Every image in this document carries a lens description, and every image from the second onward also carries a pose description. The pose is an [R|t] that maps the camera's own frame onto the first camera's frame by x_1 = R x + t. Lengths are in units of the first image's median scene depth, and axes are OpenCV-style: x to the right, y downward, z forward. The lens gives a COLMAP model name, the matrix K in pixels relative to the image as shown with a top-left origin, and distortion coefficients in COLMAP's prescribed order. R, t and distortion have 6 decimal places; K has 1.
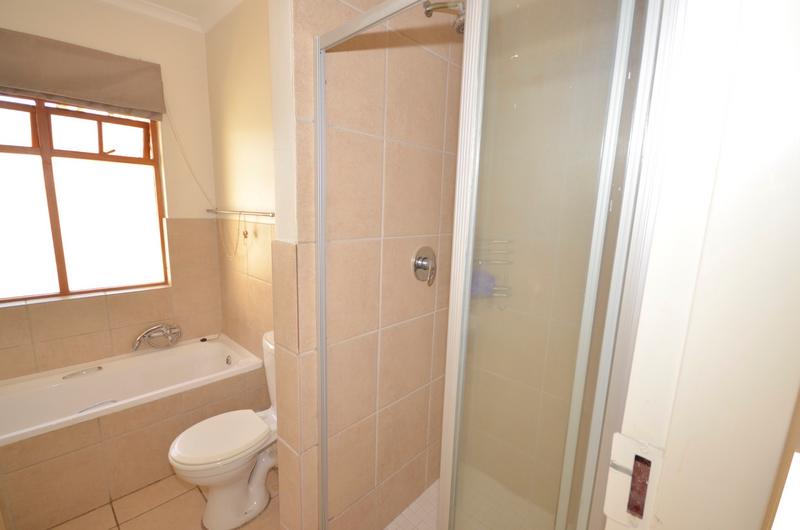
lens RADIAL K [[351.3, 0, 400.0], [0, 351.3, 265.0], [0, 0, 1]] dist [0.010414, -0.015416]
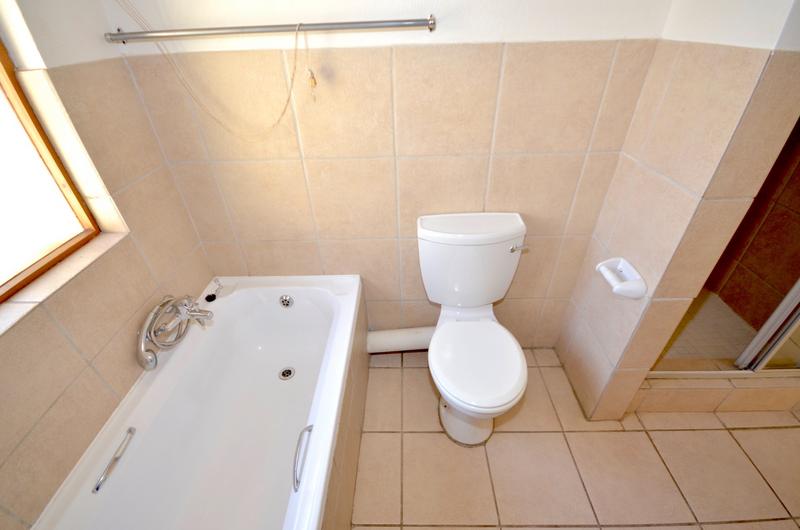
lens RADIAL K [[351.3, 0, 400.0], [0, 351.3, 265.0], [0, 0, 1]] dist [0.010414, -0.015416]
pose [[0.701029, -0.415556, 0.579544, -0.672960], [0.139172, 0.876769, 0.460333, -0.059719], [-0.699421, -0.242051, 0.672474, 0.414576]]
